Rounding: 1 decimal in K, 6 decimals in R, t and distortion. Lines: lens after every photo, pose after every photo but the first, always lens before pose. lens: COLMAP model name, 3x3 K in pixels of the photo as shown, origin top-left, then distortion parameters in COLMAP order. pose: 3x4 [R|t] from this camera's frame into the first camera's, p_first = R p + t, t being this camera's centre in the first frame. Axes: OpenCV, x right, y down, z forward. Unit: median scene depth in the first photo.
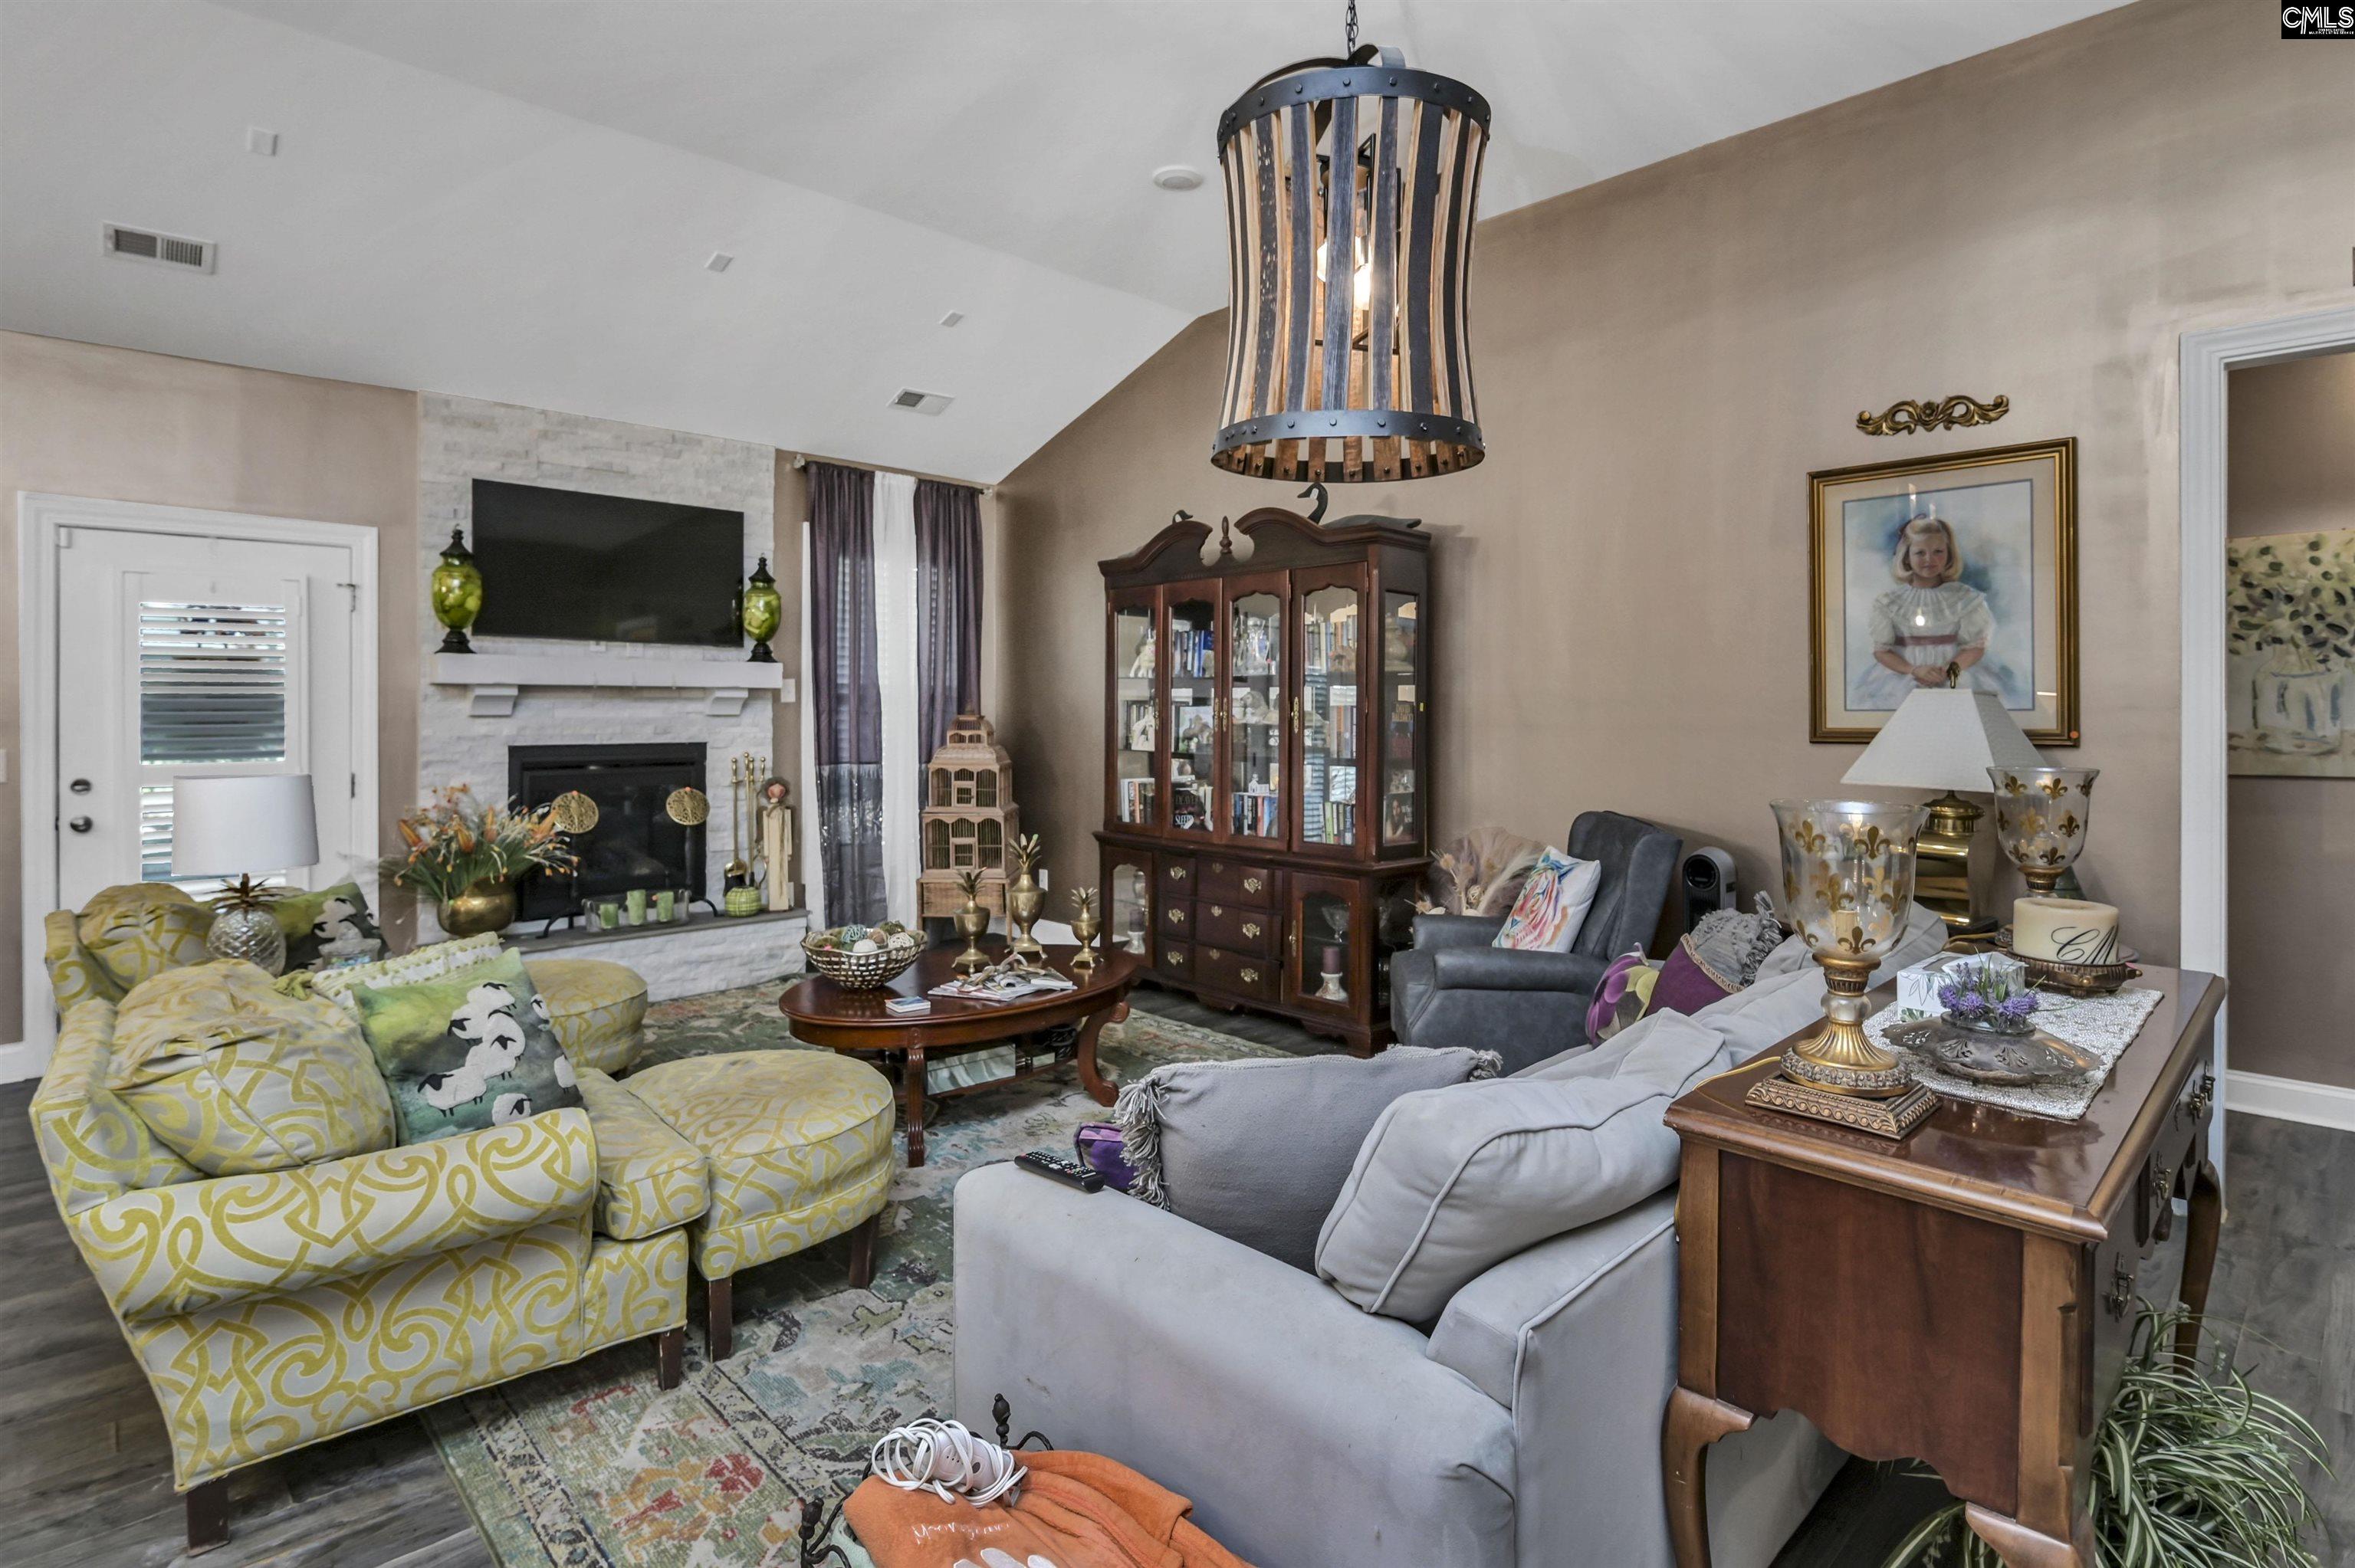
lens RADIAL K [[1161.2, 0, 1184.2], [0, 1161.2, 696.9], [0, 0, 1]] dist [-0.002711, -0.000965]
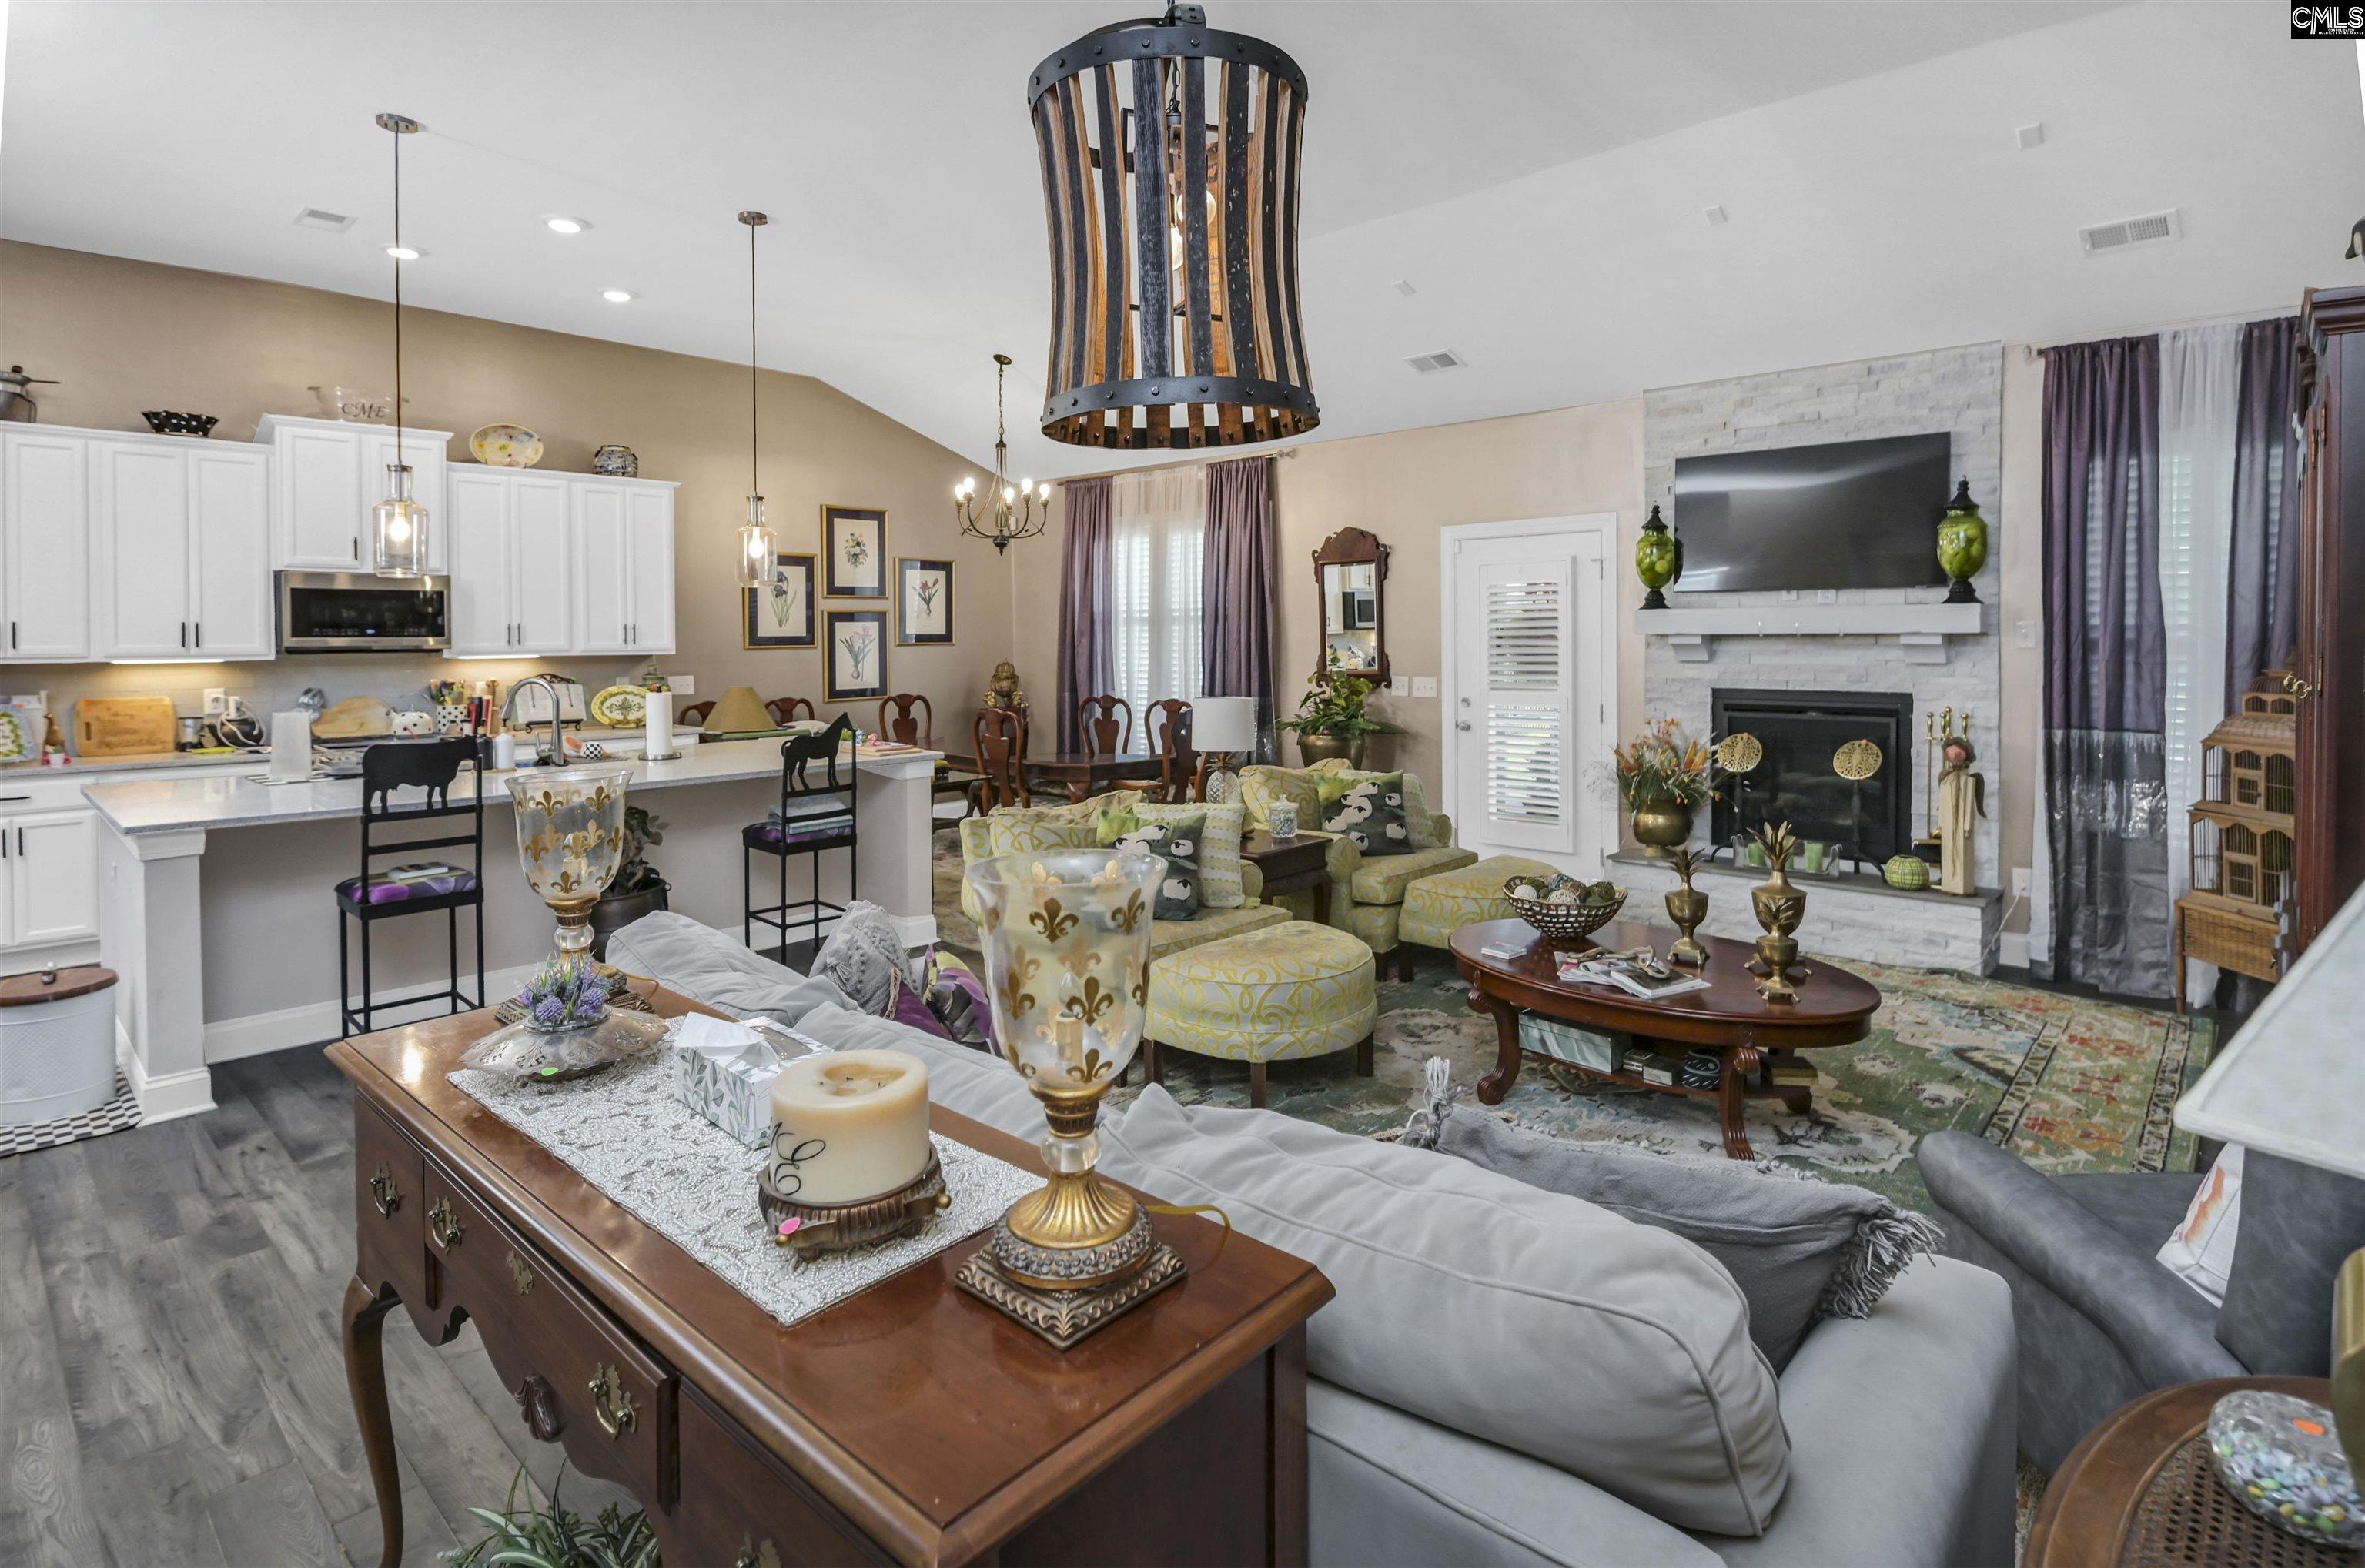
lens RADIAL K [[1162.4, 0, 1225.9], [0, 1162.4, 641.3], [0, 0, 1]] dist [0.000620, -0.000228]
pose [[0.095167, -0.000155, -0.995461, 0.509746], [0.012614, 0.999920, 0.001050, -0.010494], [0.995381, -0.012657, 0.095161, 0.433578]]
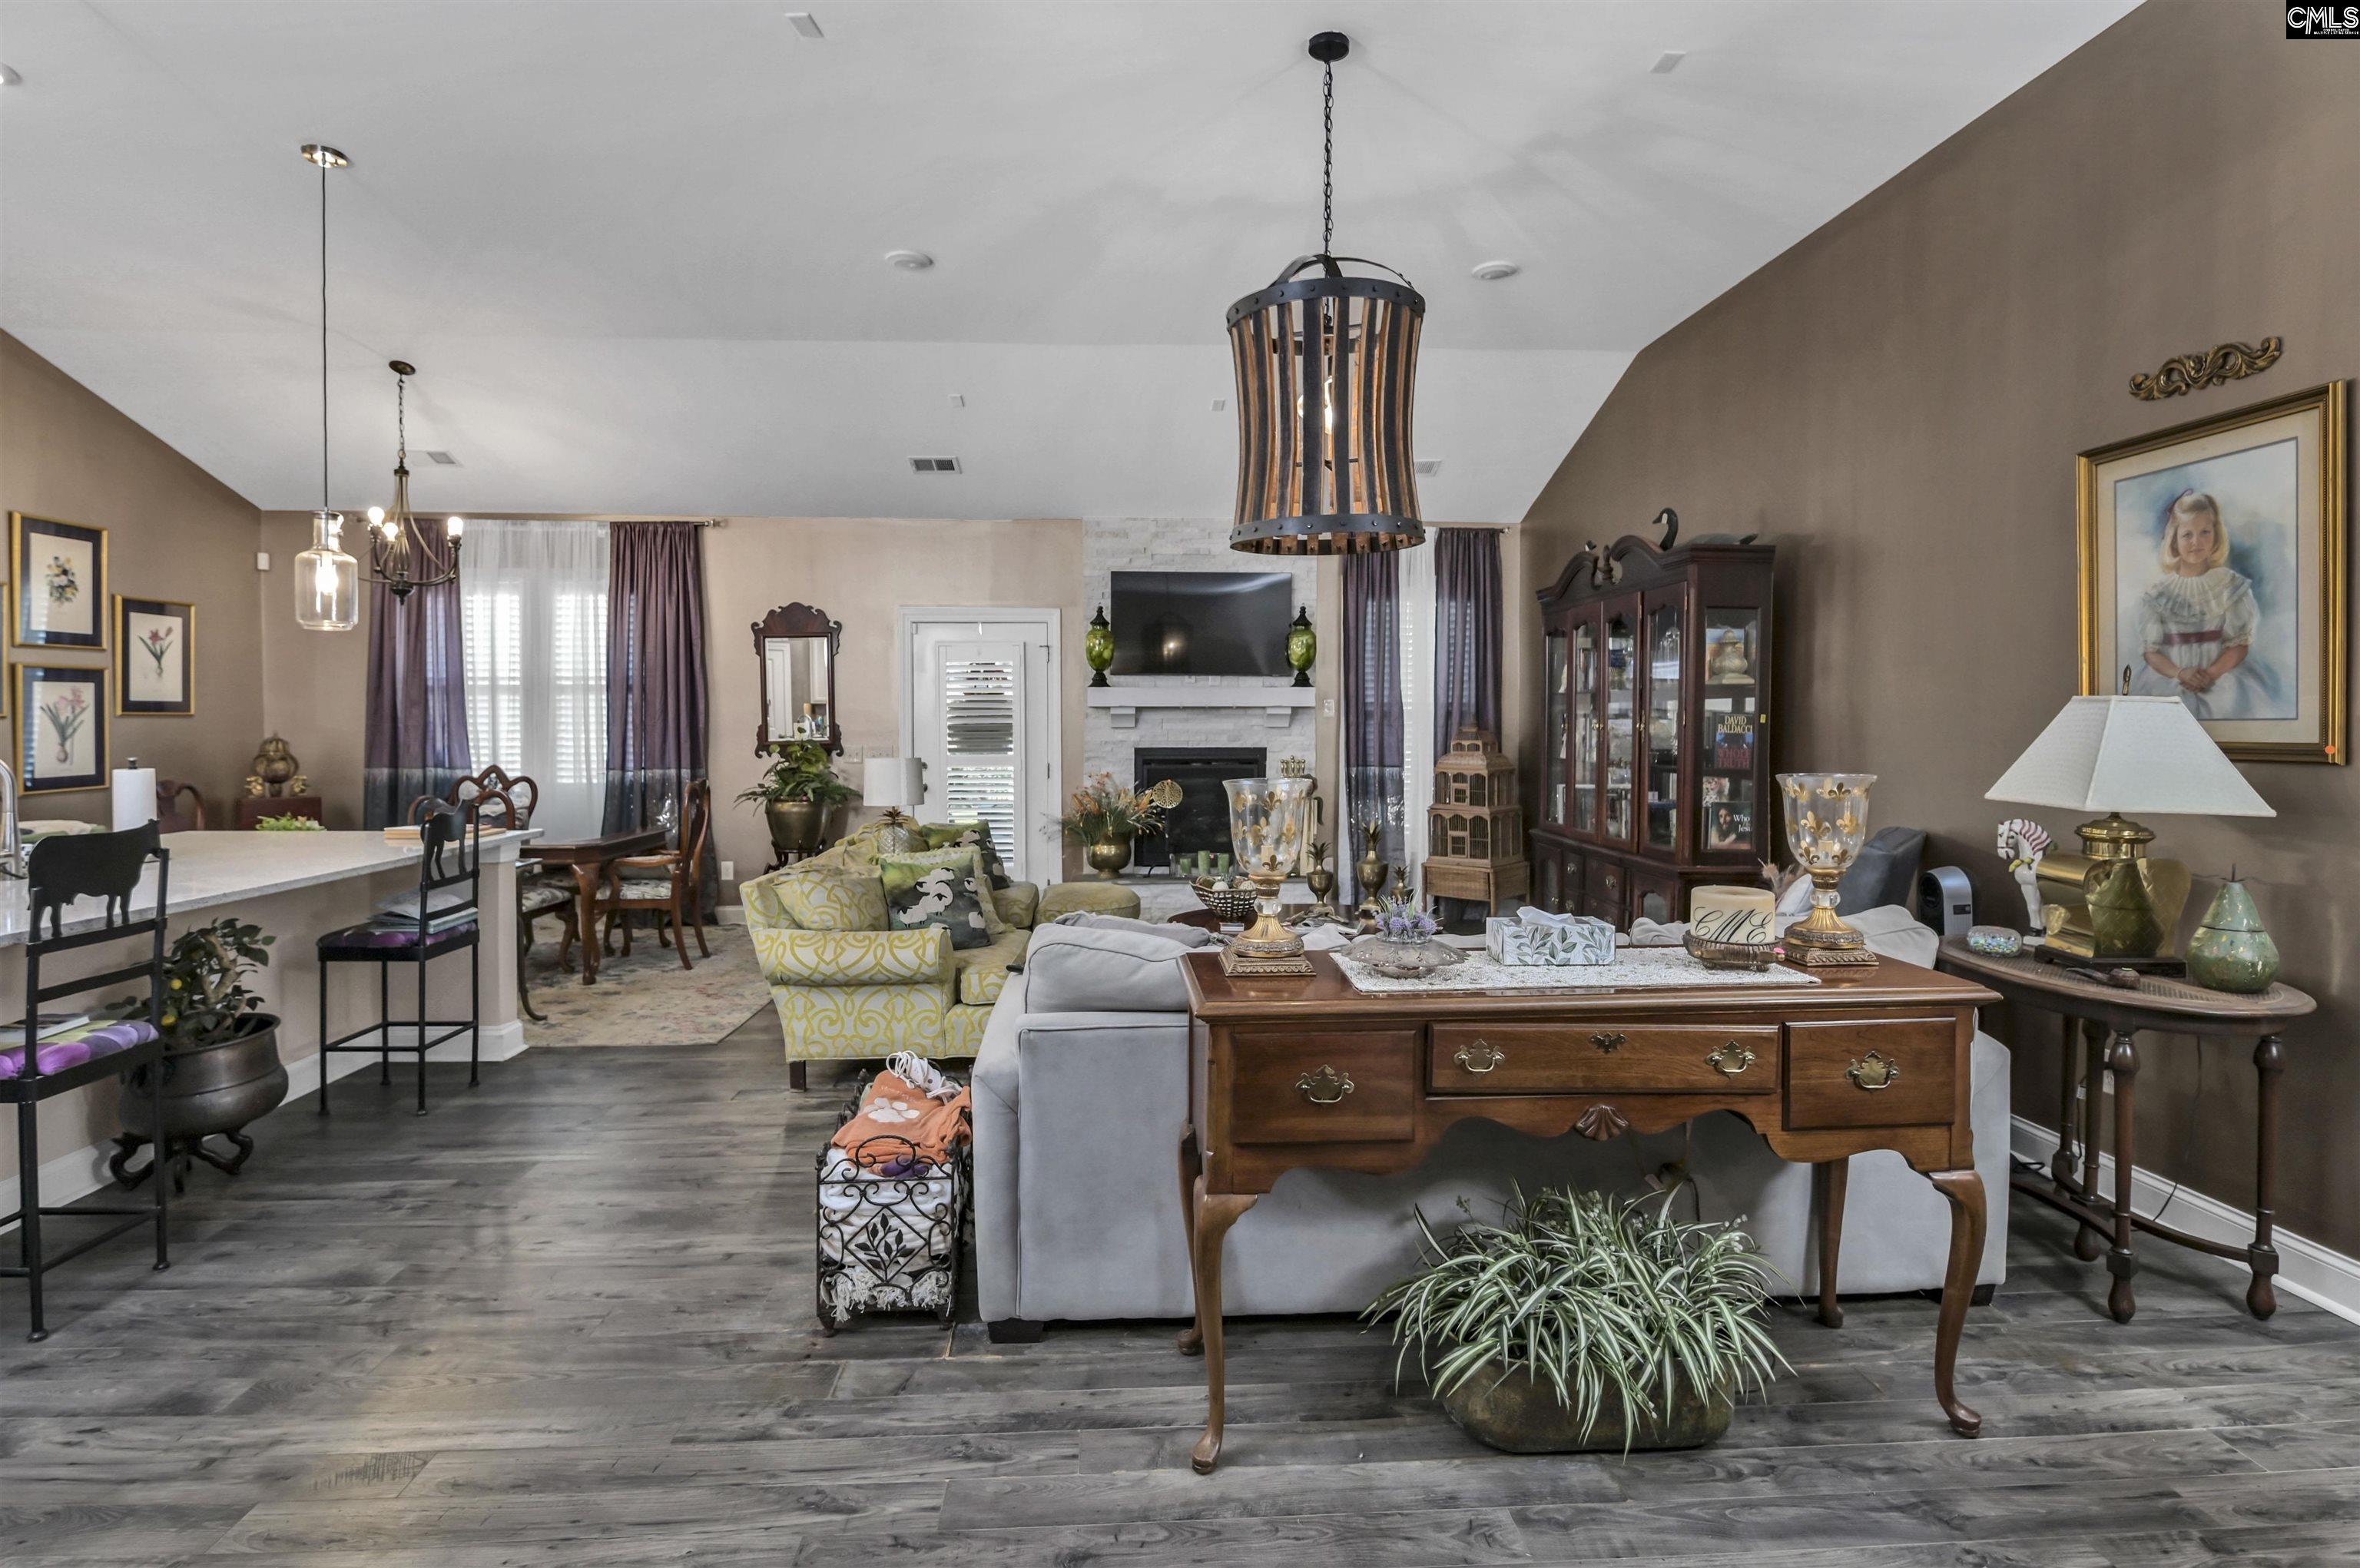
lens RADIAL K [[1133.5, 0, 1181.1], [0, 1133.5, 715.1], [0, 0, 1]] dist [-0.003490, -0.001637]
pose [[0.764620, -0.006872, -0.644445, 0.409900], [0.009208, 0.999958, 0.000262, 0.000671], [0.644416, -0.006135, 0.764651, -0.075287]]
